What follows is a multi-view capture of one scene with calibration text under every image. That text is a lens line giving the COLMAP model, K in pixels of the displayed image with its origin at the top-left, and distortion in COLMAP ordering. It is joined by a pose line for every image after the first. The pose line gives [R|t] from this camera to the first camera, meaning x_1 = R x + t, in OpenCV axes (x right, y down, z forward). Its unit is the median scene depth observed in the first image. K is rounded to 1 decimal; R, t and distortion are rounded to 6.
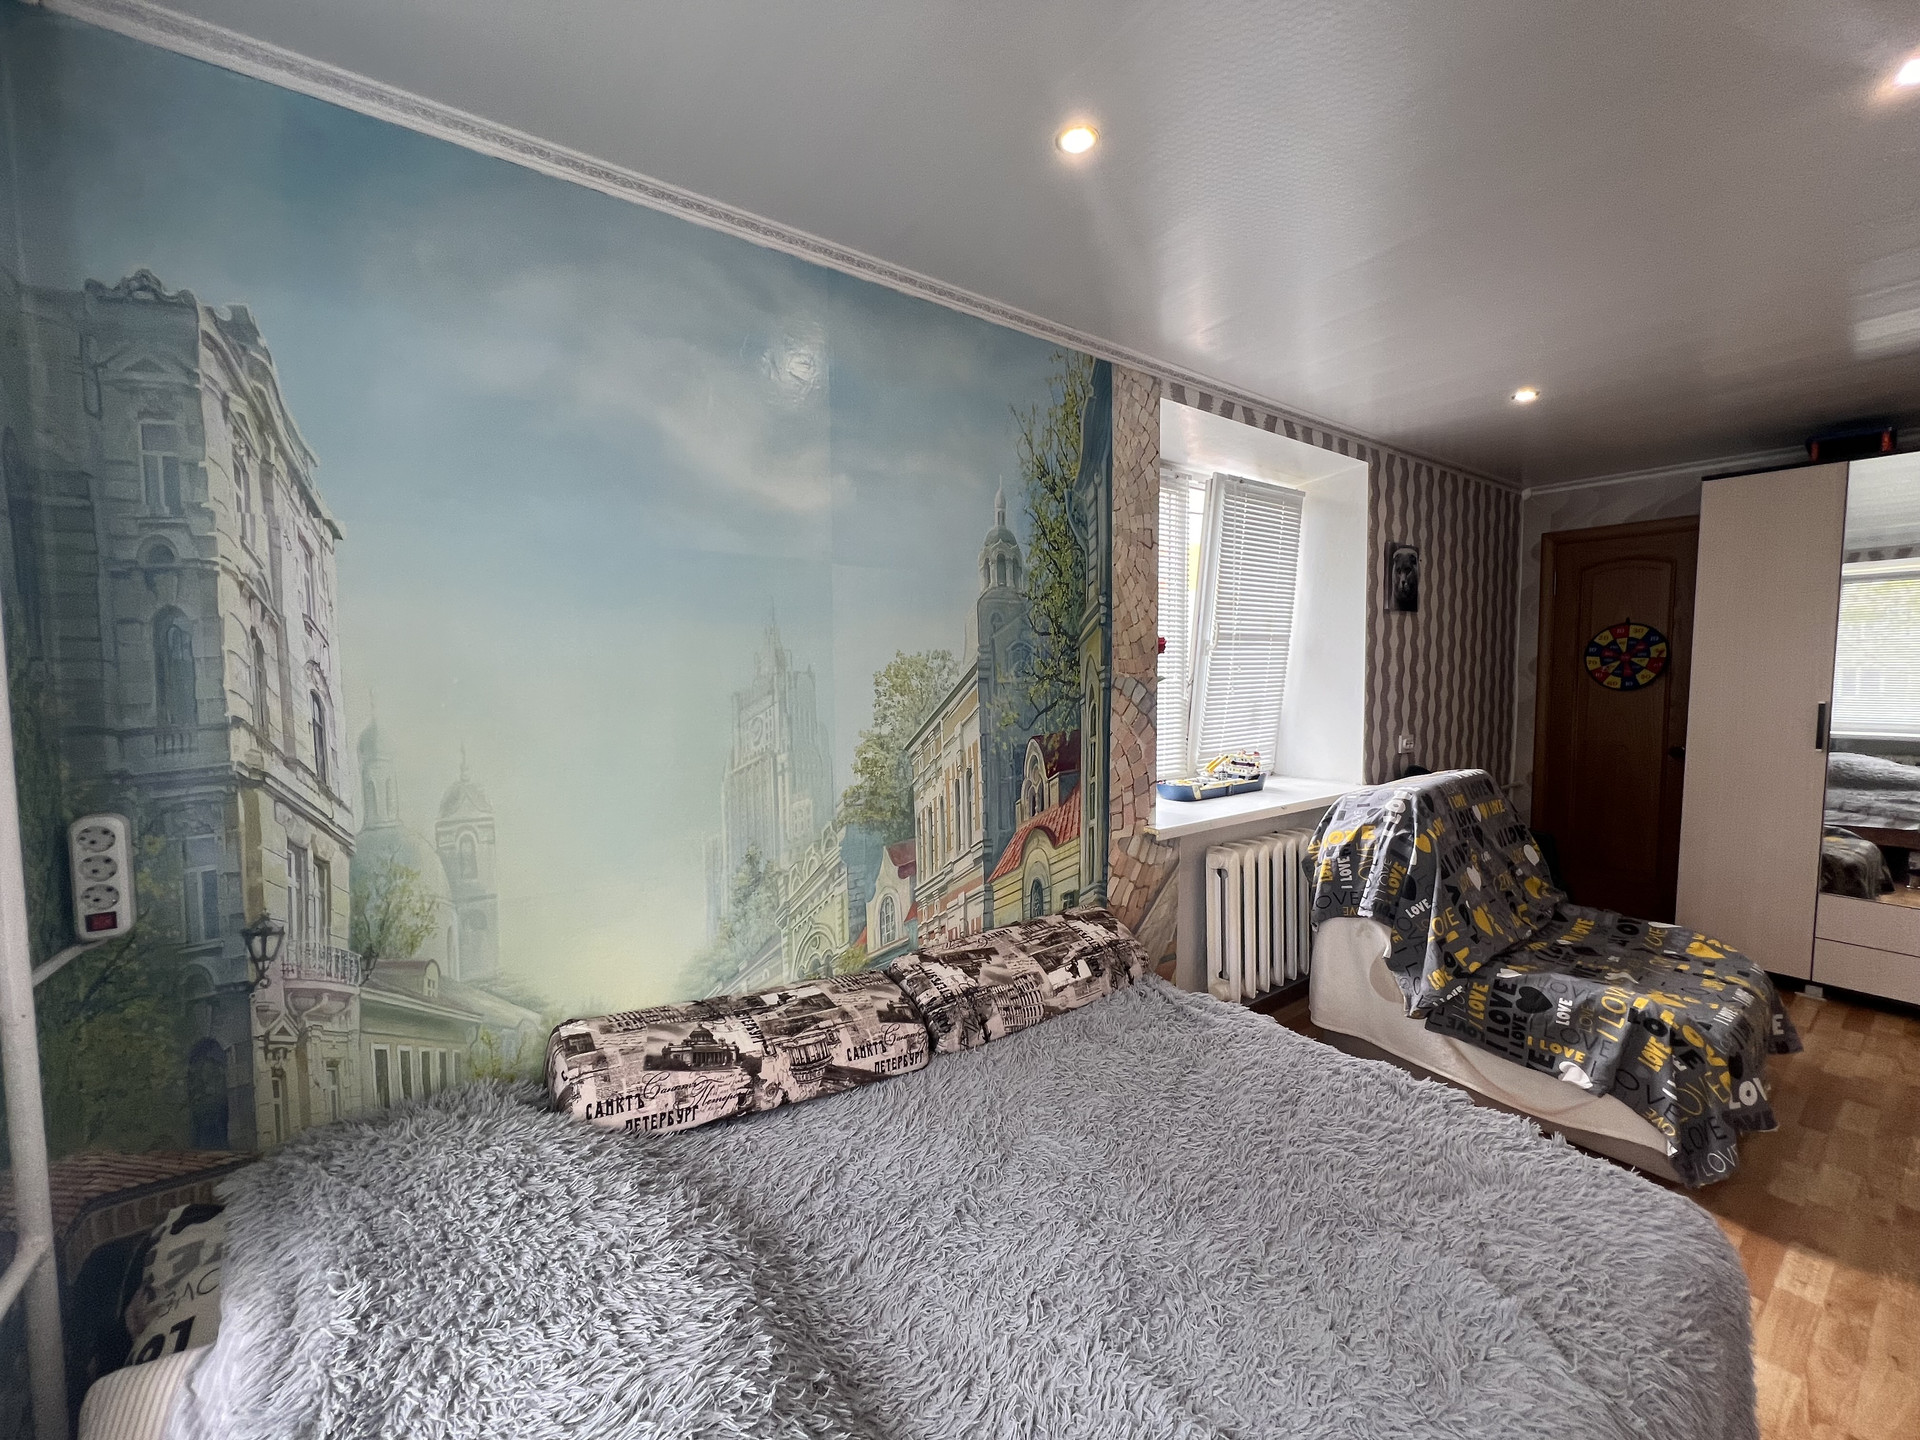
lens RADIAL K [[770.1, 0, 963.5], [0, 770.1, 716.7], [0, 0, 1]] dist [-0.002230, 0.000360]
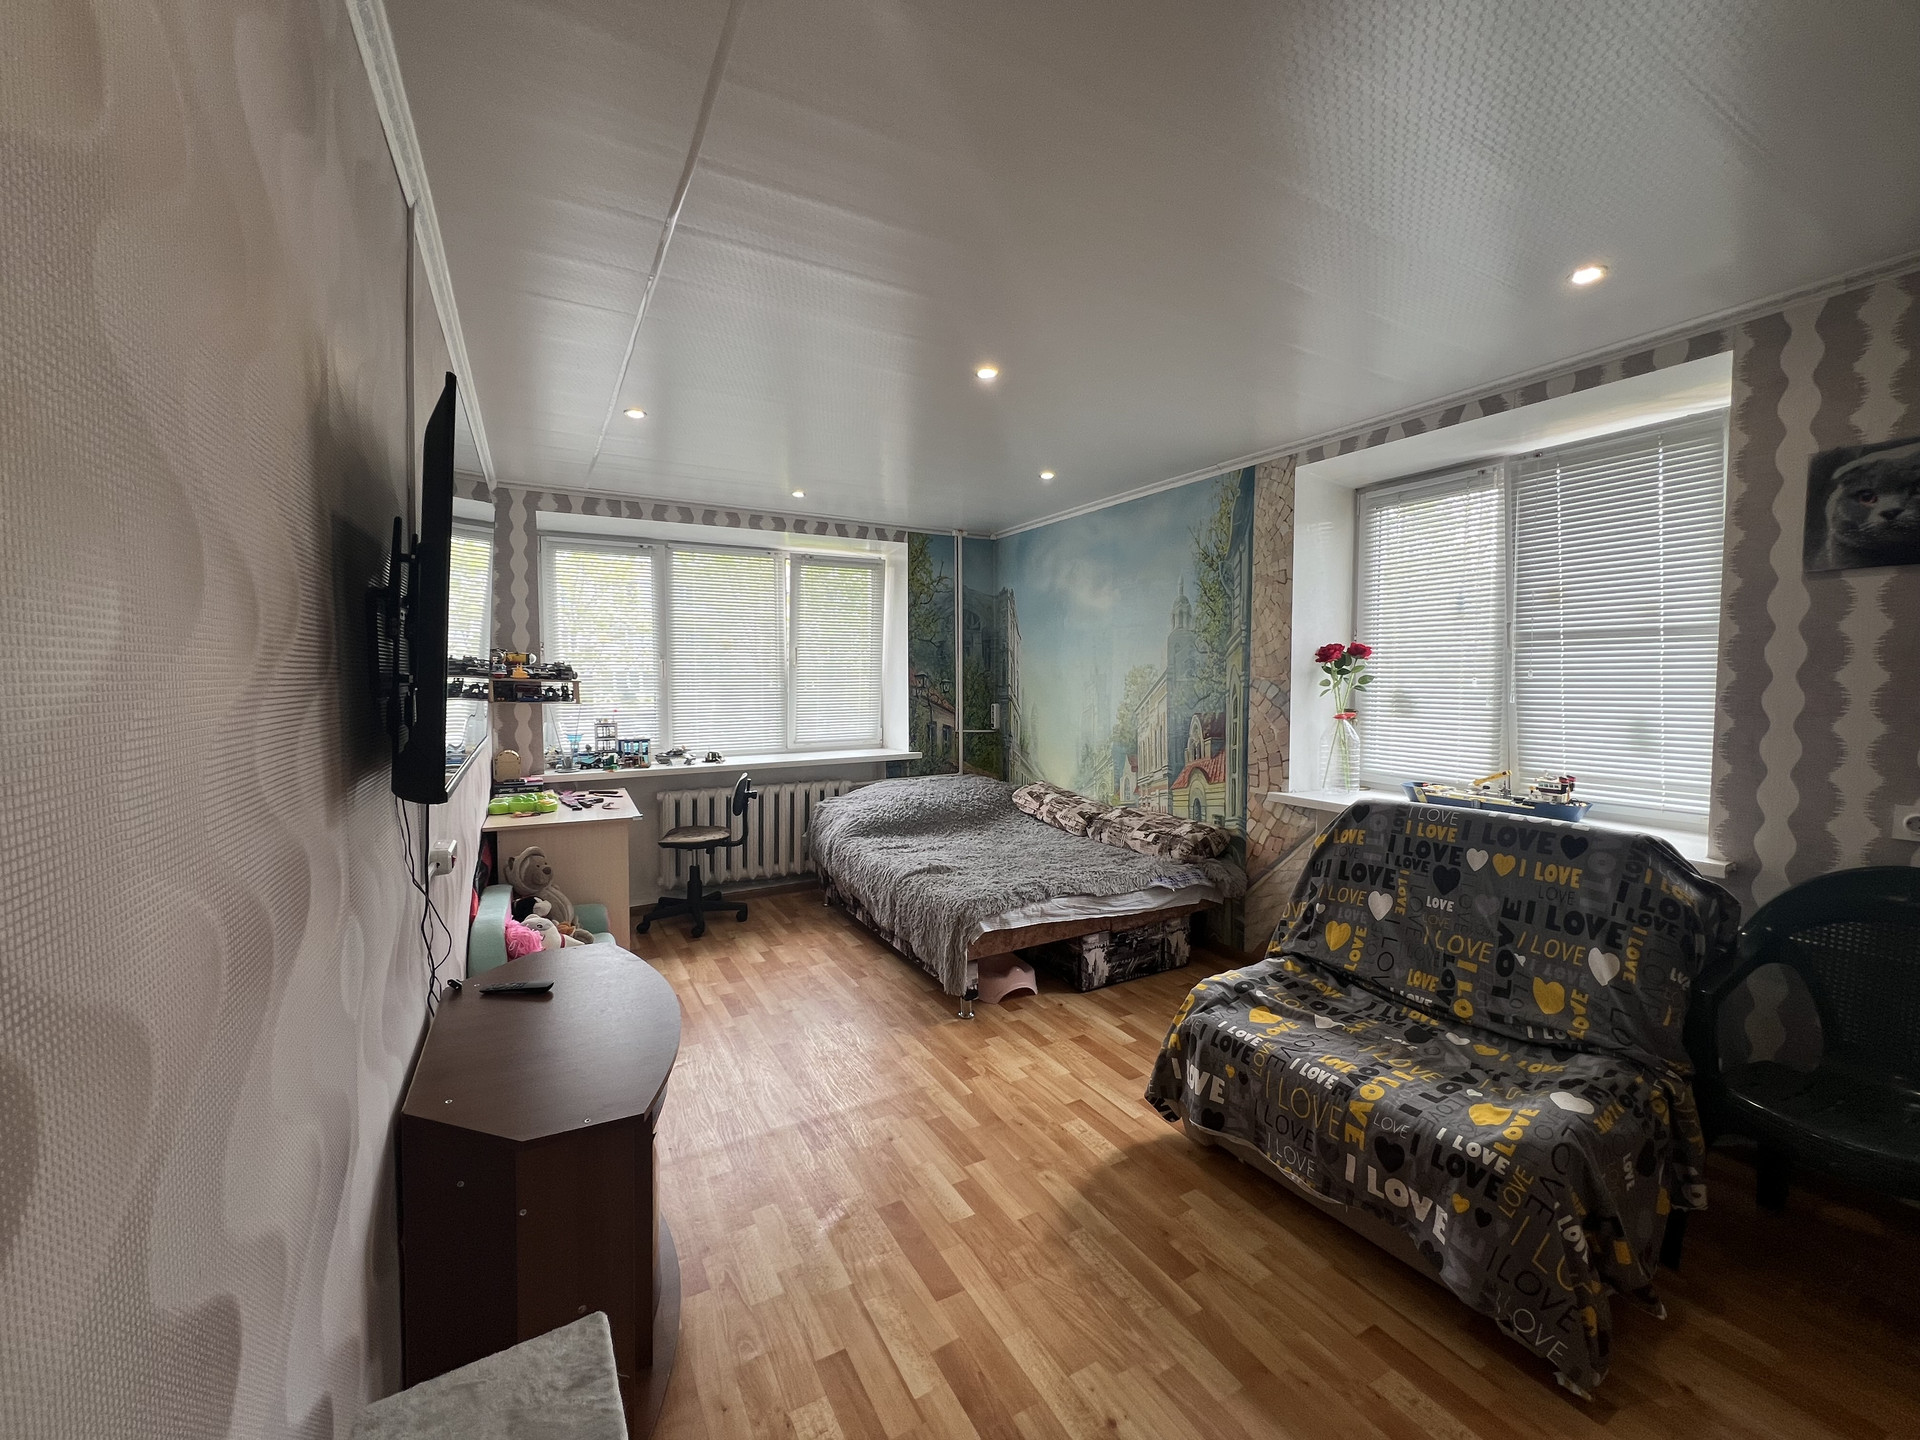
lens RADIAL K [[770.1, 0, 963.5], [0, 770.1, 716.7], [0, 0, 1]] dist [-0.002230, 0.000360]
pose [[-0.117896, 0.062109, -0.991082, 1.815530], [-0.057481, 0.995942, 0.069251, -0.054121], [0.991361, 0.065133, -0.113848, 0.675610]]
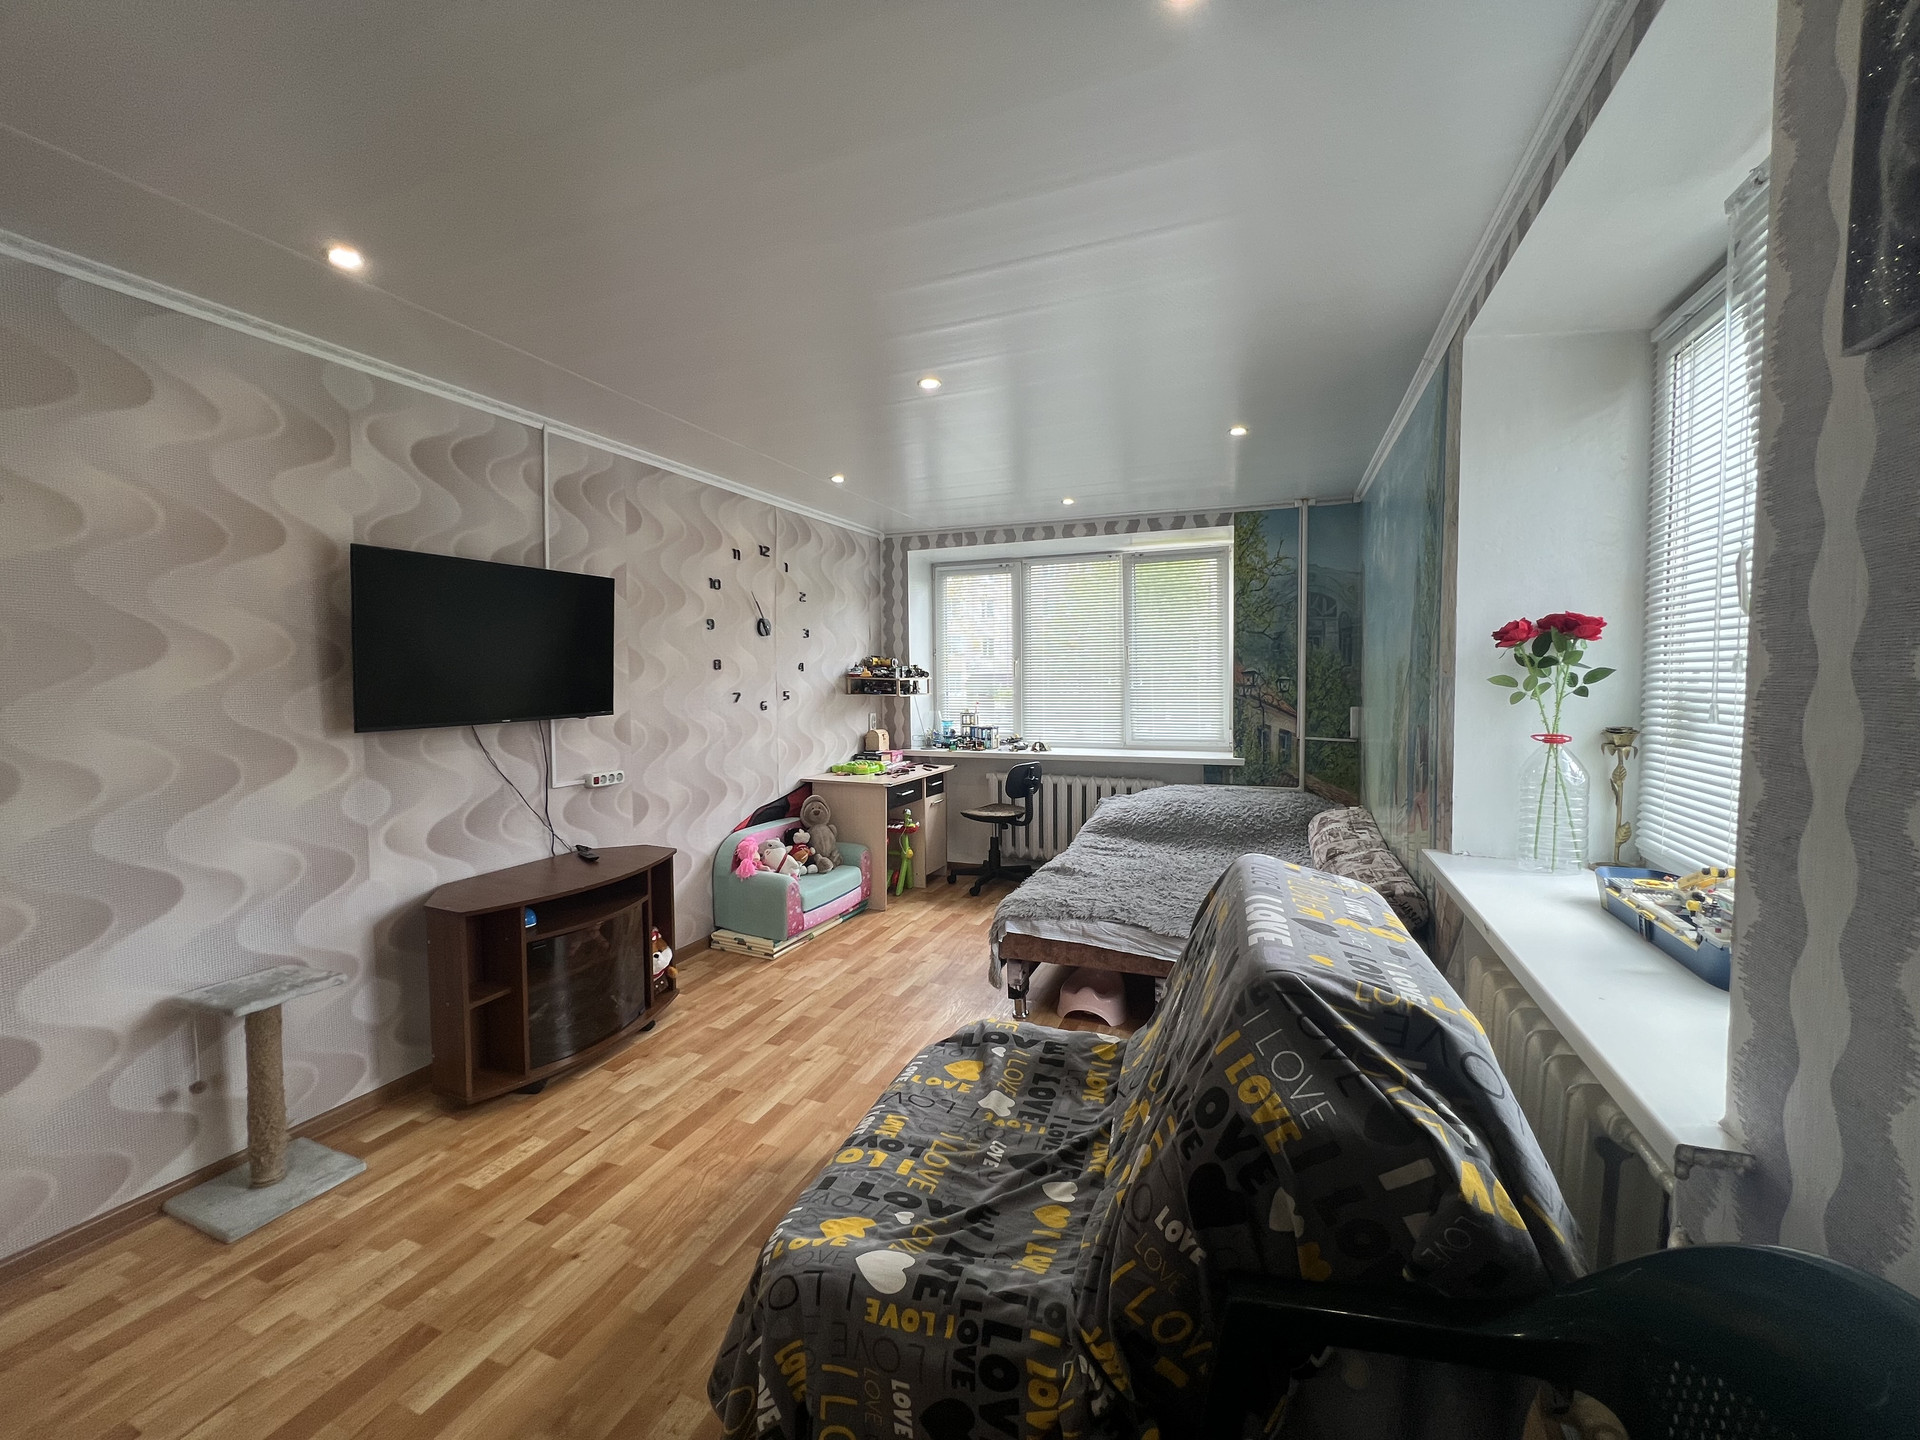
lens RADIAL K [[770.1, 0, 963.5], [0, 770.1, 716.7], [0, 0, 1]] dist [-0.002230, 0.000360]
pose [[-0.846721, 0.042931, -0.530302, 1.278634], [-0.017488, 0.993955, 0.108389, -0.100499], [0.531749, 0.101050, -0.840852, 1.591324]]
